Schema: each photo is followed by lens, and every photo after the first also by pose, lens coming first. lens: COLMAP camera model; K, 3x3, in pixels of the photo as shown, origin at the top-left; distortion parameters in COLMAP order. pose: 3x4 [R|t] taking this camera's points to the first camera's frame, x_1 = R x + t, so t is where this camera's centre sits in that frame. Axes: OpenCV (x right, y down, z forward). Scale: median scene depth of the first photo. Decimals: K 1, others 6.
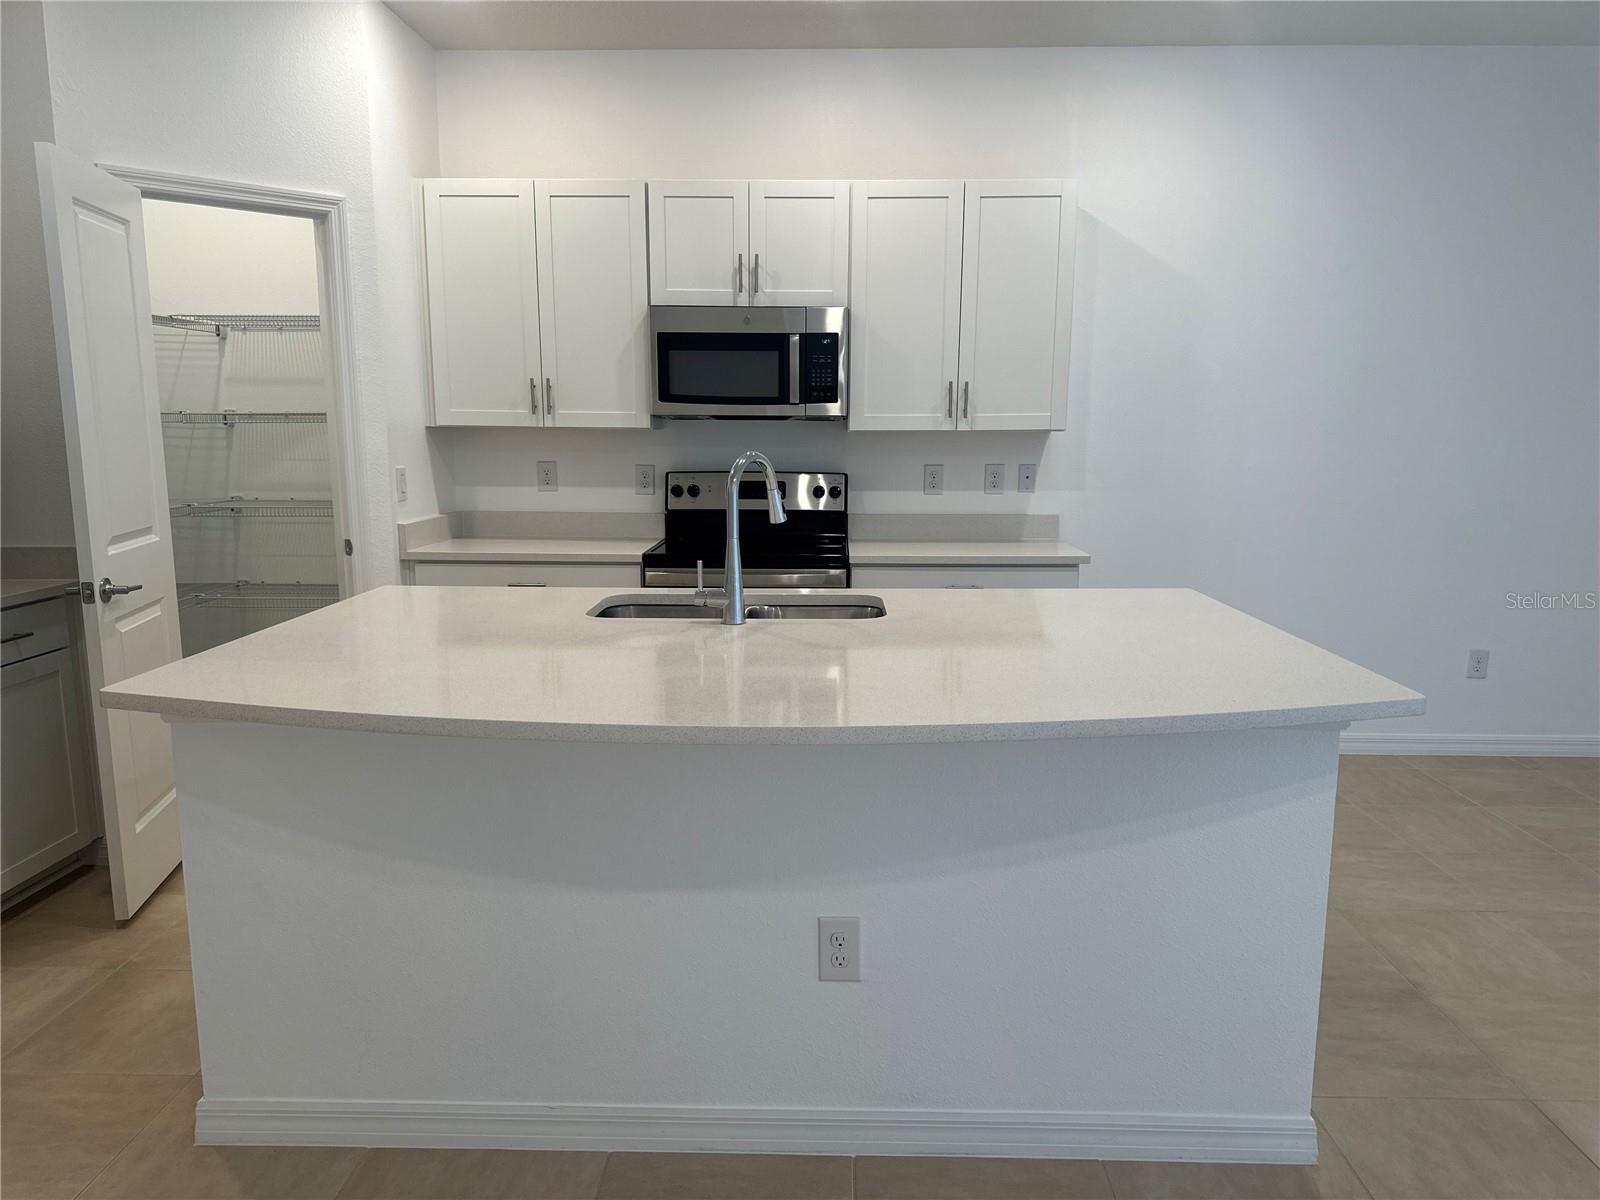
lens RADIAL K [[1137.8, 0, 805.1], [0, 1137.8, 612.2], [0, 0, 1]] dist [0.096981, -0.120602]
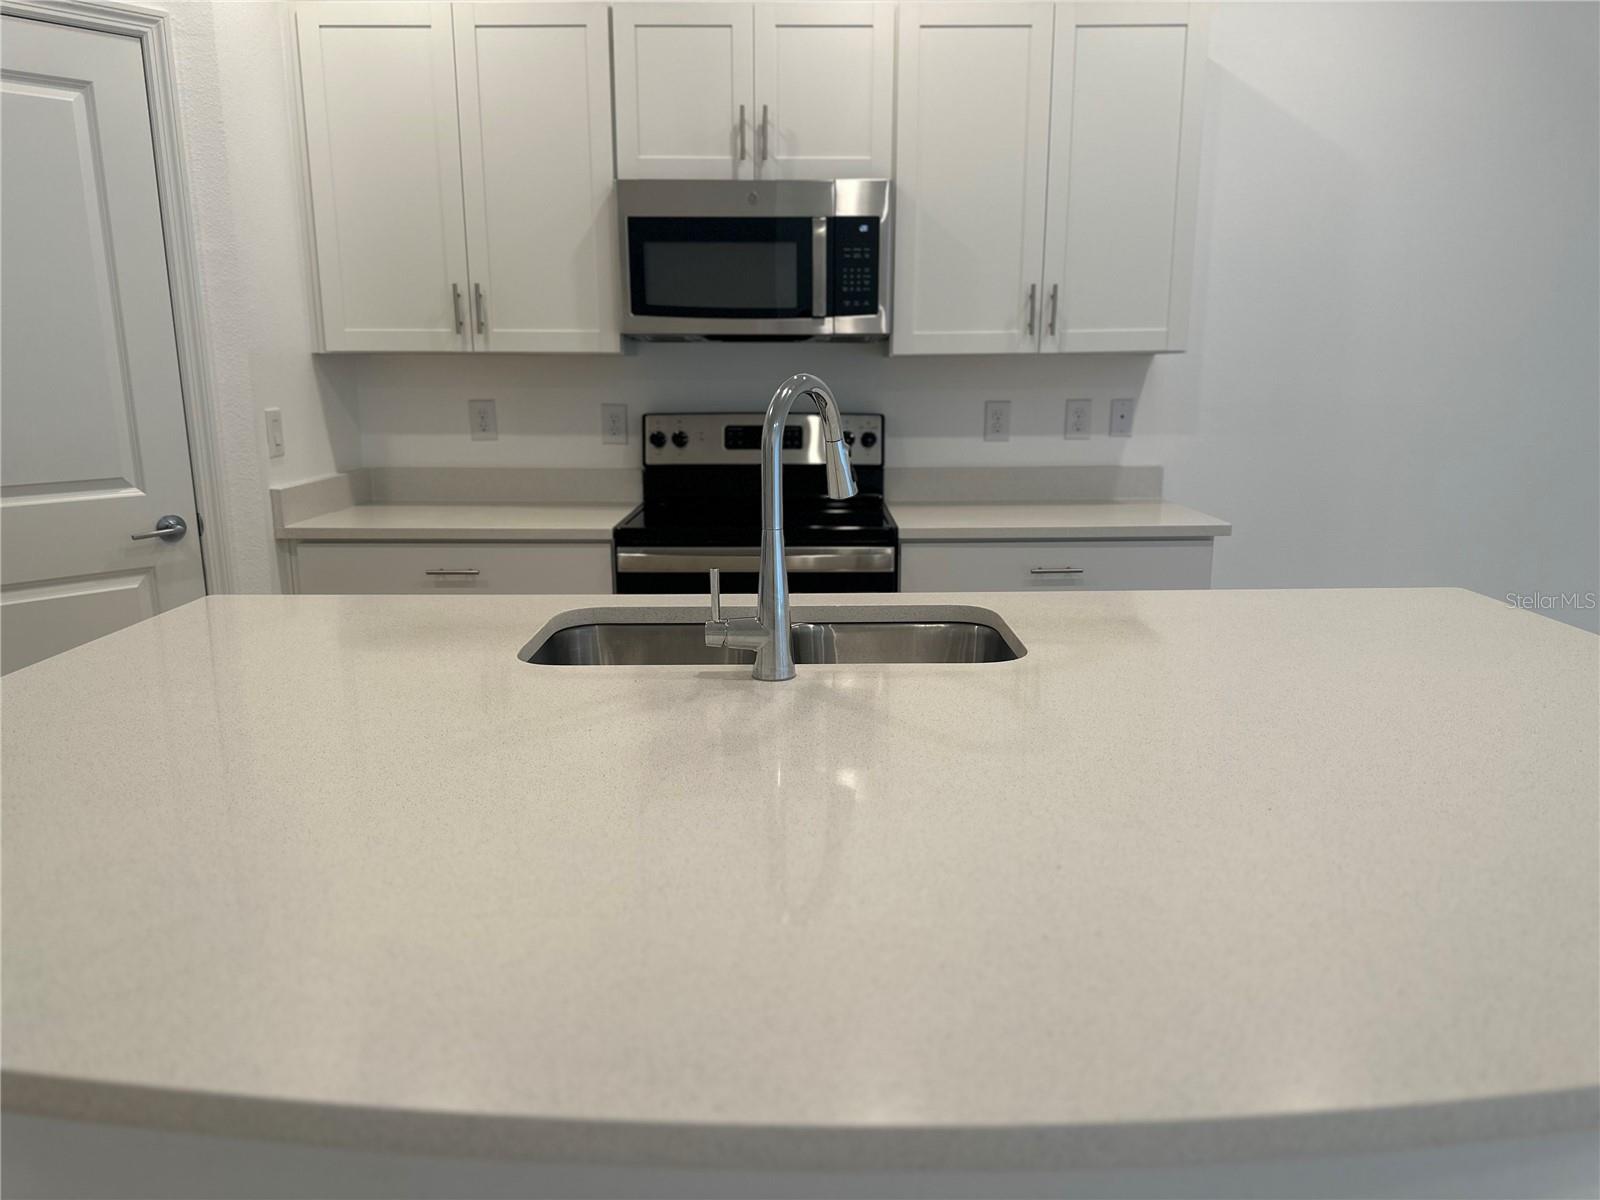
lens RADIAL K [[1153.2, 0, 799.9], [0, 1153.2, 620.3], [0, 0, 1]] dist [0.094598, -0.123726]
pose [[0.999795, -0.010672, 0.017211, -0.035689], [0.009731, 0.998499, 0.053897, -0.029763], [-0.017760, -0.053718, 0.998398, 0.250669]]
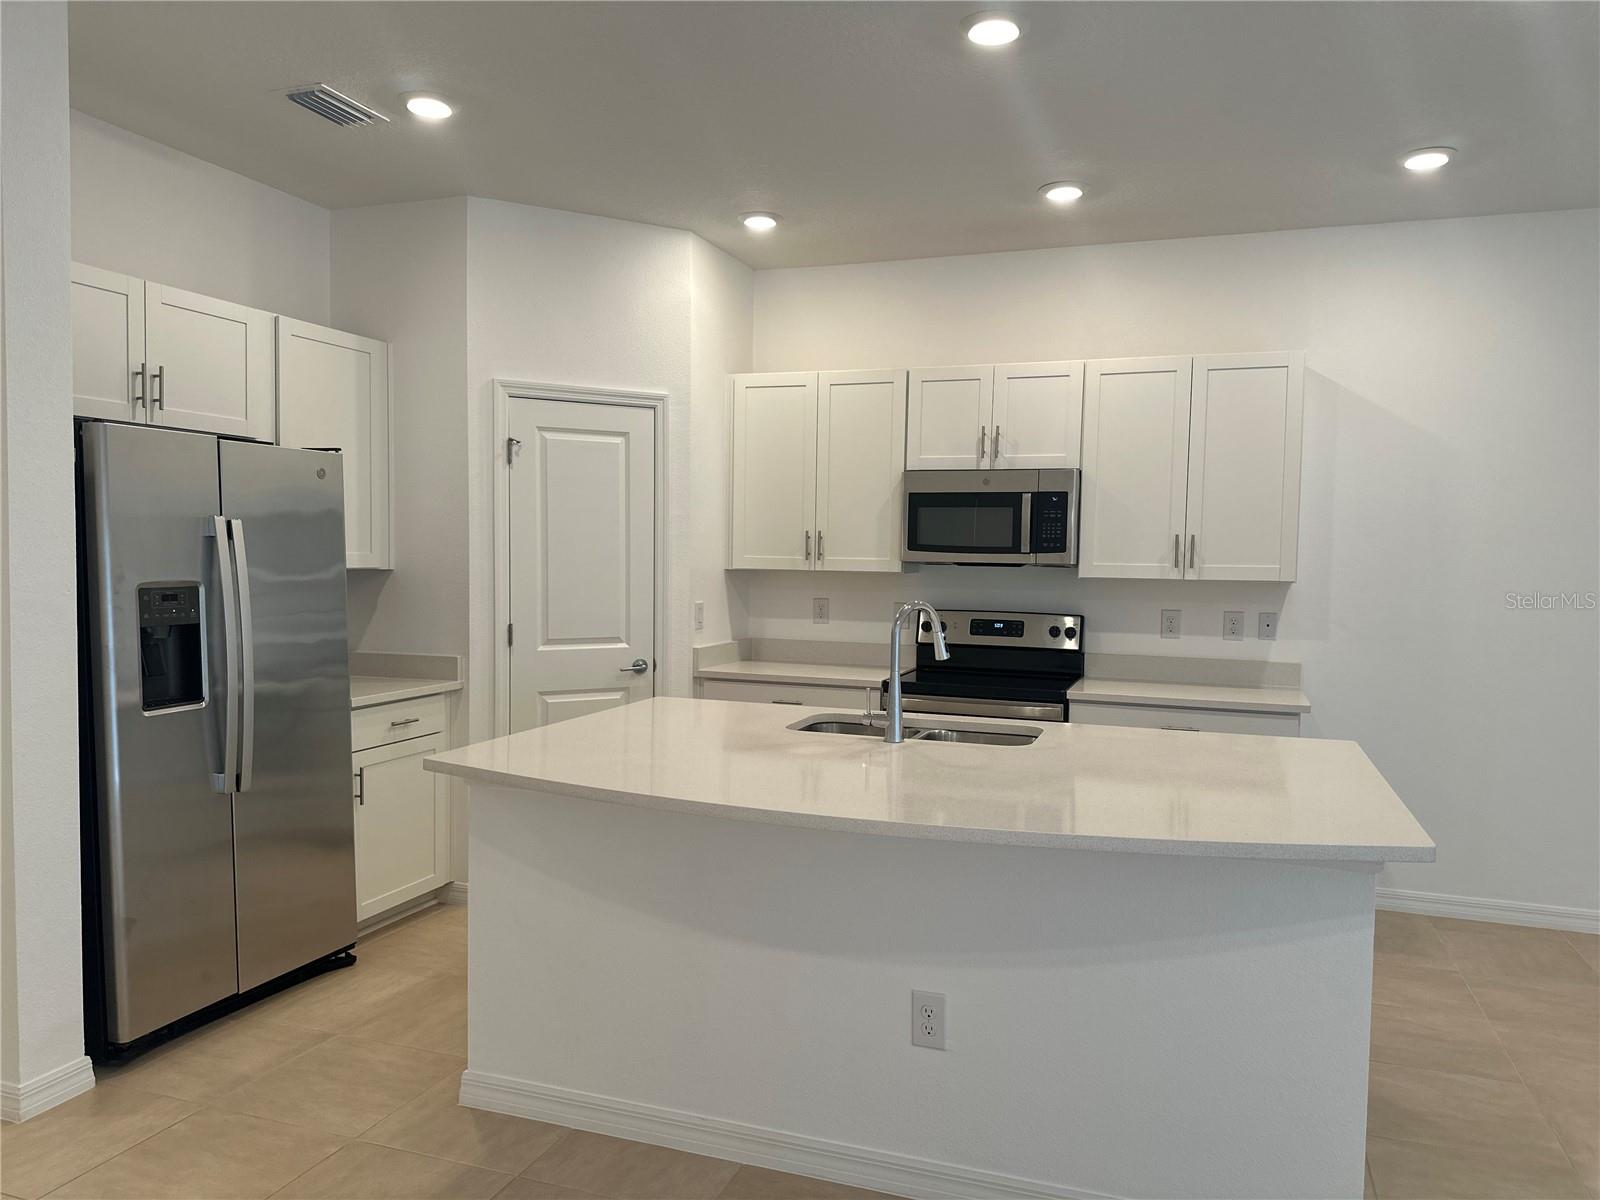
lens RADIAL K [[1127.9, 0, 802.1], [0, 1127.9, 599.6], [0, 0, 1]] dist [0.086600, -0.108136]
pose [[0.948177, 0.025347, -0.316730, 0.132617], [-0.064271, 0.991508, -0.113056, 0.001617], [0.311174, 0.127554, 0.941754, -0.104063]]
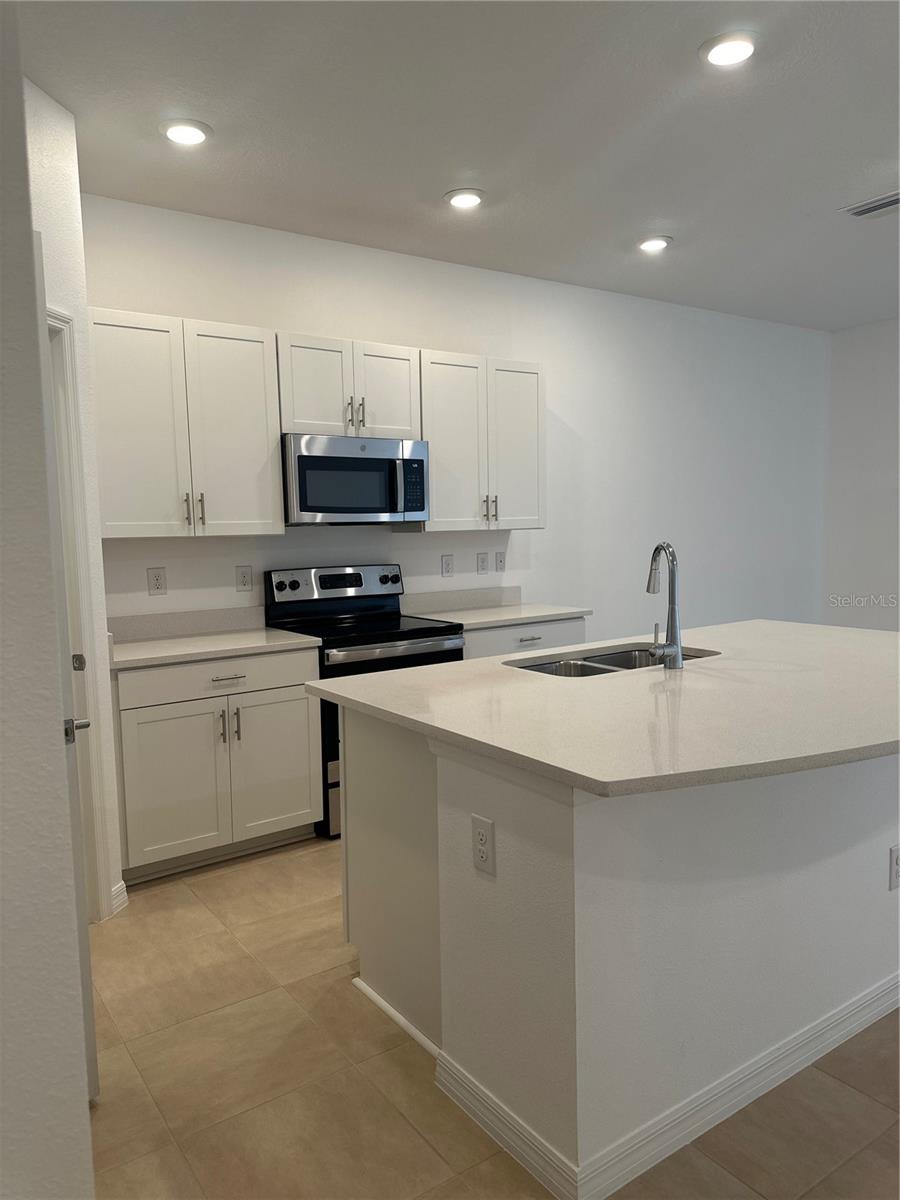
lens RADIAL K [[836.6, 0, 464.9], [0, 836.6, 598.0], [0, 0, 1]] dist [0.160725, -0.266447]
pose [[0.804427, -0.074362, 0.589379, -0.509483], [0.123173, 0.991452, -0.043024, -0.035240], [-0.581142, 0.107205, 0.806710, 0.195078]]
